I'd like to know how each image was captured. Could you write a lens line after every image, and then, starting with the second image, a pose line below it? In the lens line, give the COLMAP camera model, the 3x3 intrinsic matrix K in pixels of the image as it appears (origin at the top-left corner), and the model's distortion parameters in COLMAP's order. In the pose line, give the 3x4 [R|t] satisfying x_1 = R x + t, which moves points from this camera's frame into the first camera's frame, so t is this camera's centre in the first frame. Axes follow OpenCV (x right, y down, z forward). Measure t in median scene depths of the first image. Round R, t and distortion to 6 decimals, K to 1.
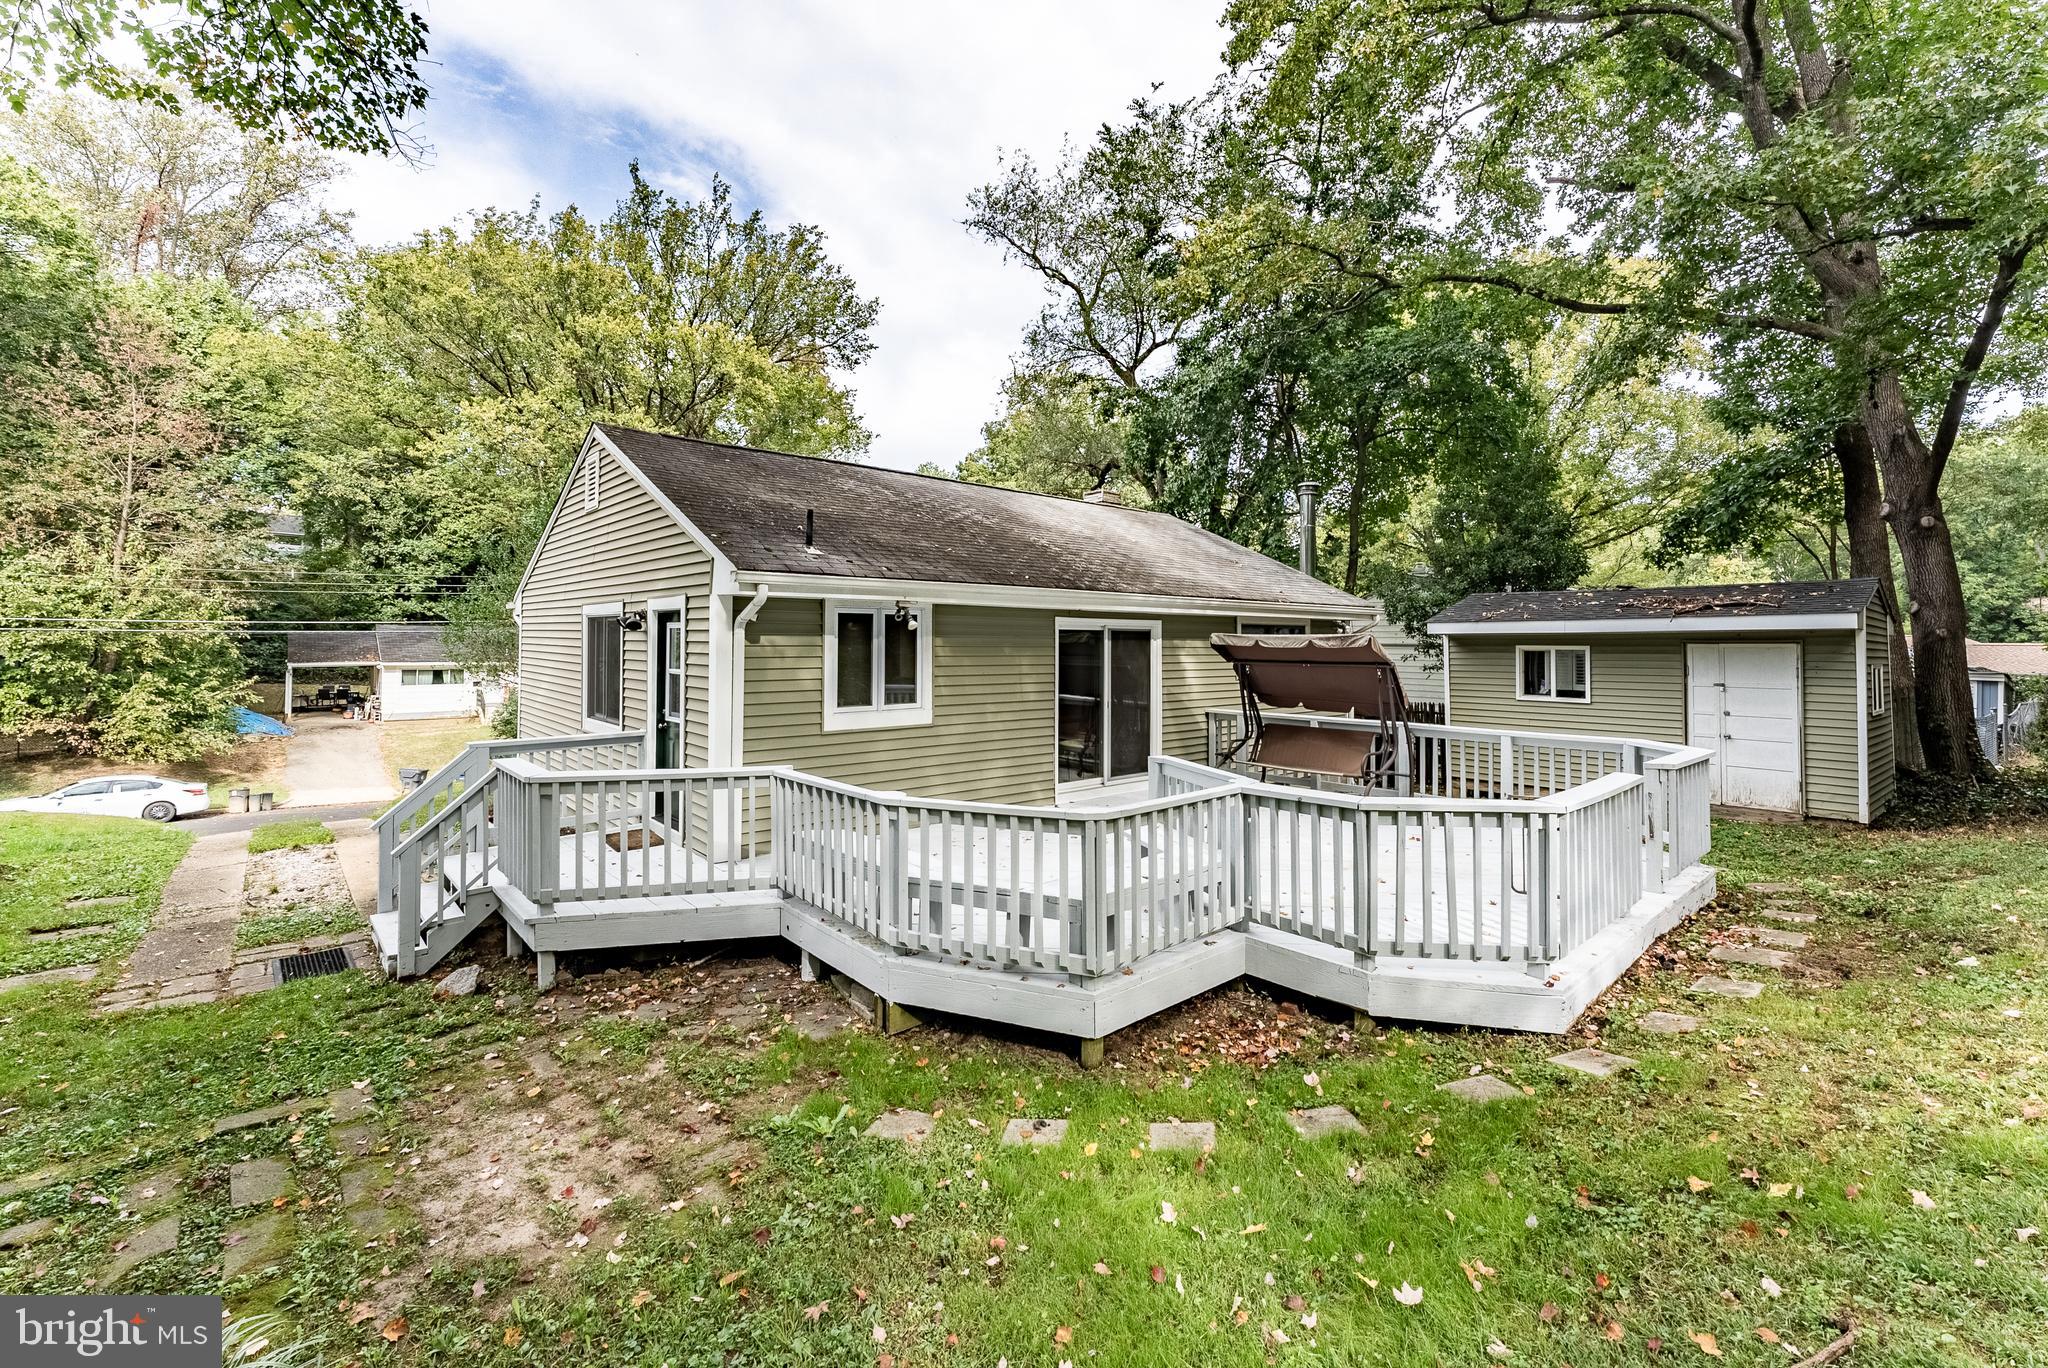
lens RADIAL K [[854.0, 0, 1018.2], [0, 854.0, 615.2], [0, 0, 1]] dist [0.000727, -0.000019]
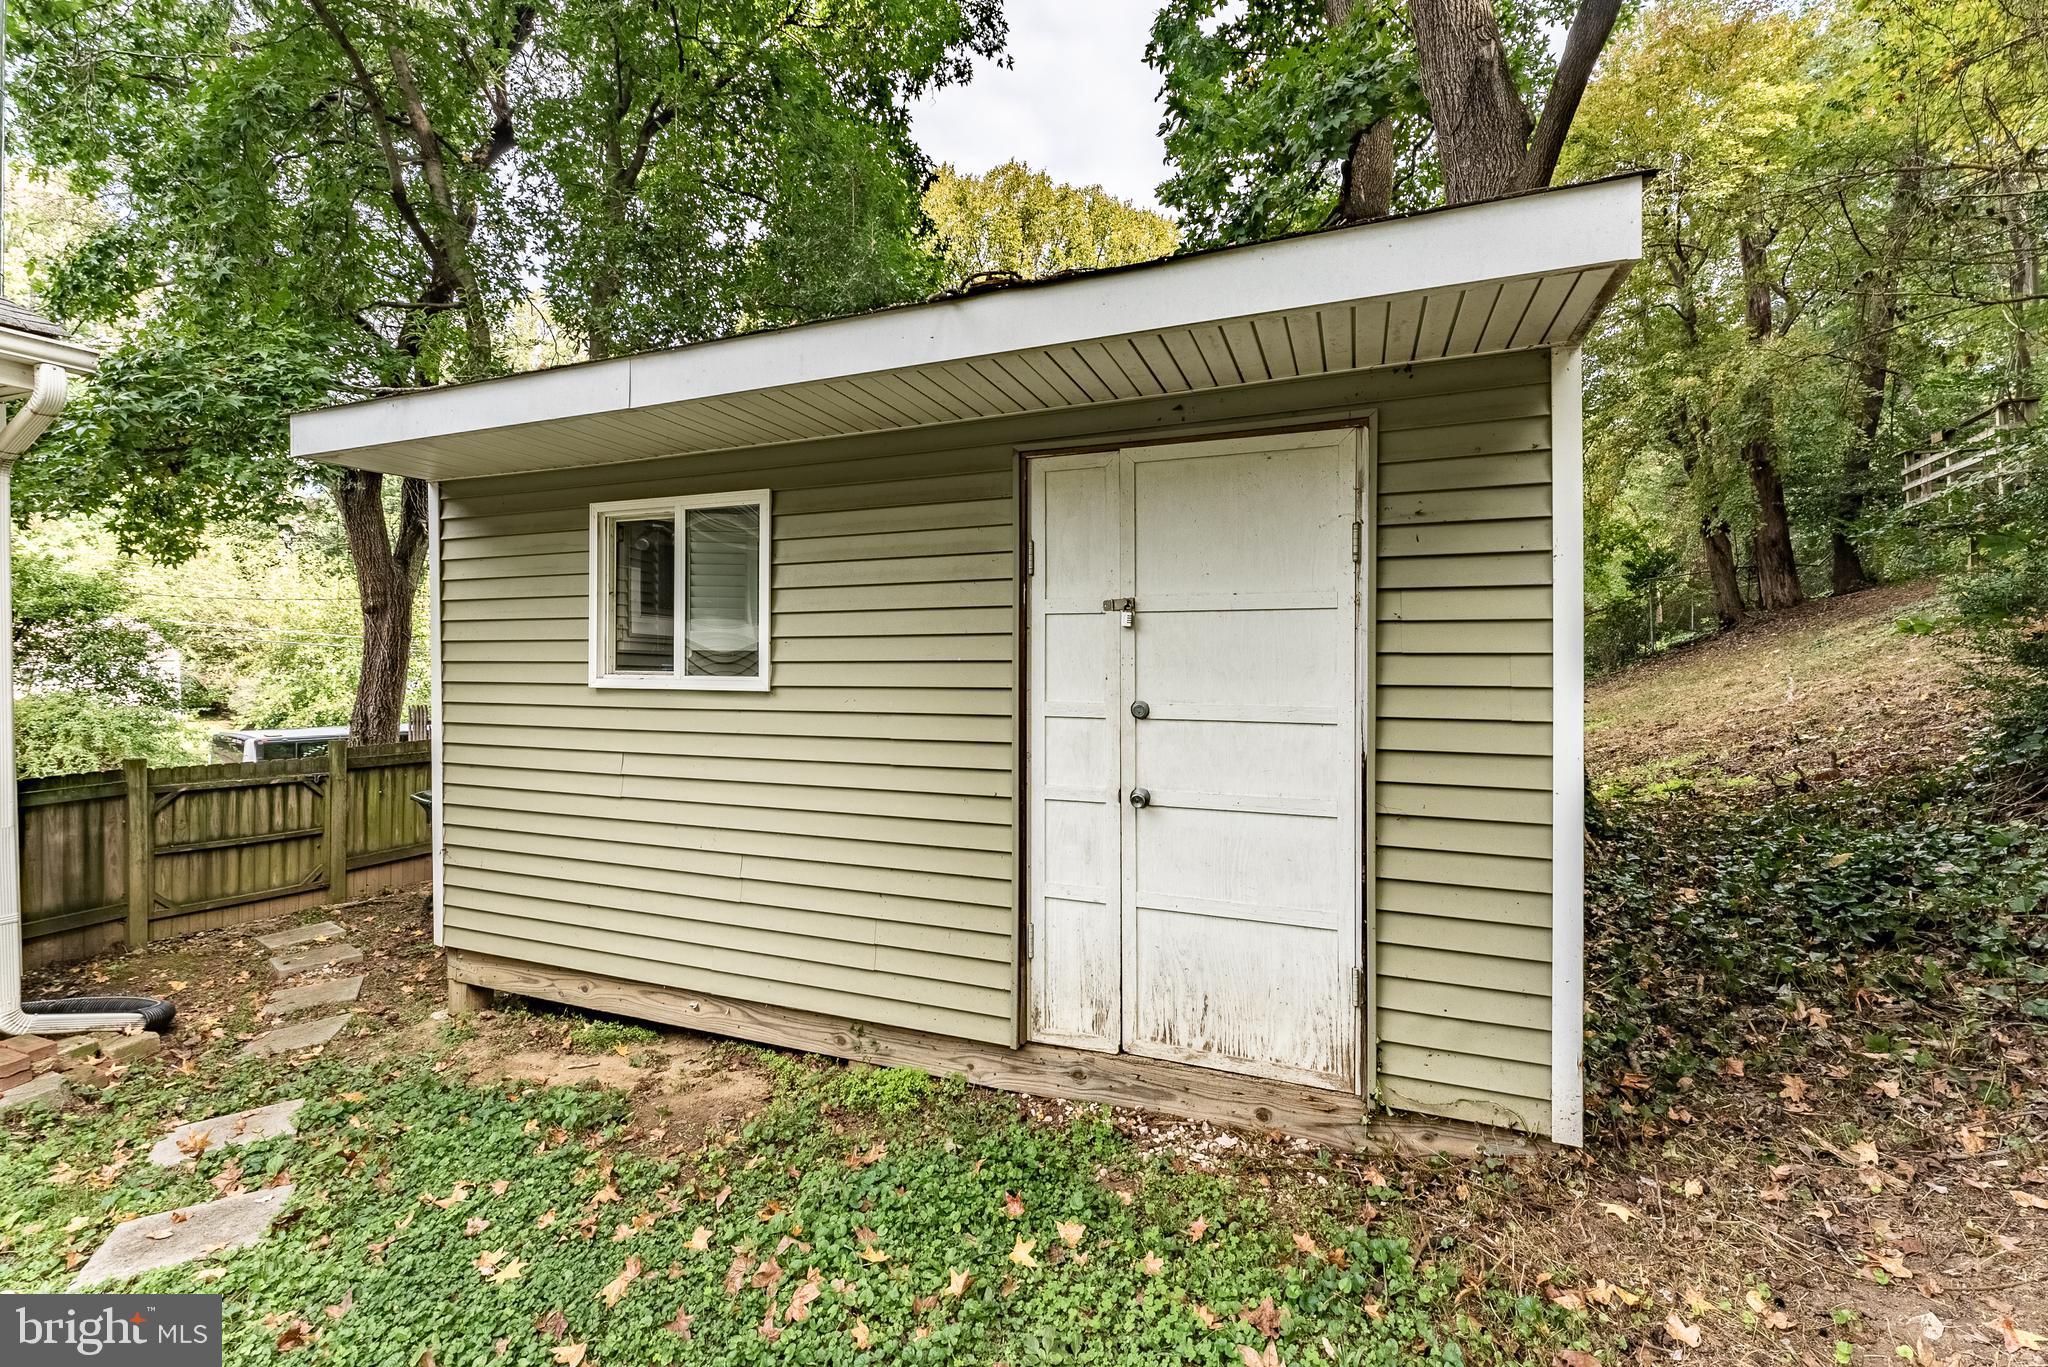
lens RADIAL K [[831.7, 0, 1032.7], [0, 831.7, 643.3], [0, 0, 1]] dist [0.002320, 0.000345]
pose [[0.884439, -0.003240, 0.466644, 0.722883], [-0.007156, 0.999764, 0.020504, 0.094618], [-0.466601, -0.021474, 0.884207, 0.838817]]
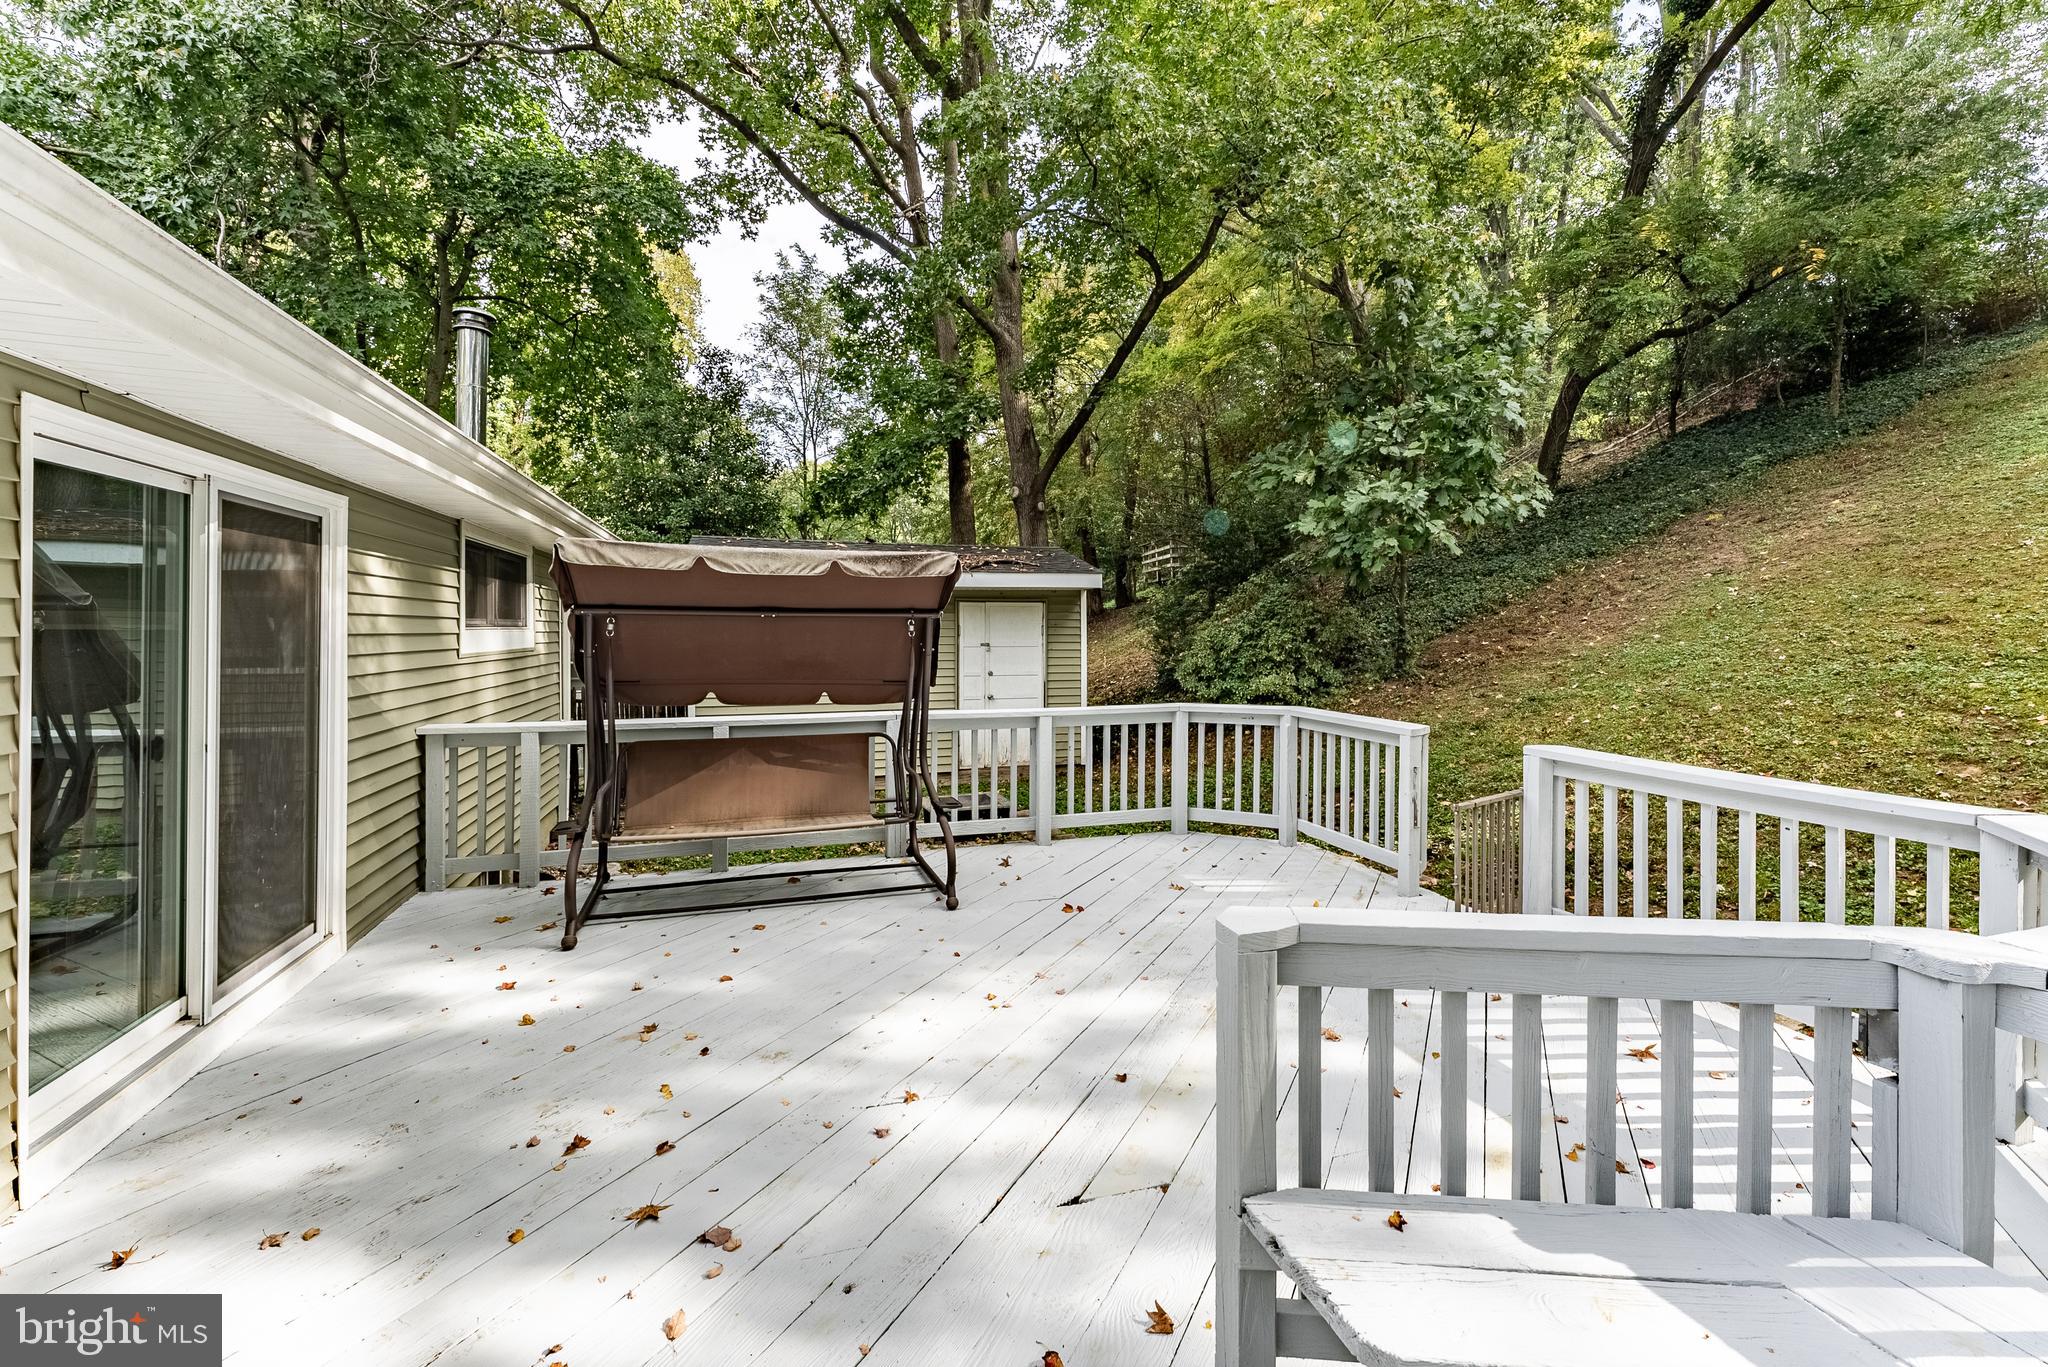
lens RADIAL K [[854.0, 0, 1018.2], [0, 854.0, 614.7], [0, 0, 1]] dist [0.000727, -0.000019]
pose [[0.405641, 0.010727, 0.913970, -0.047637], [-0.033170, 0.999445, 0.002991, 0.047065], [-0.913430, -0.031529, 0.405772, 0.615283]]
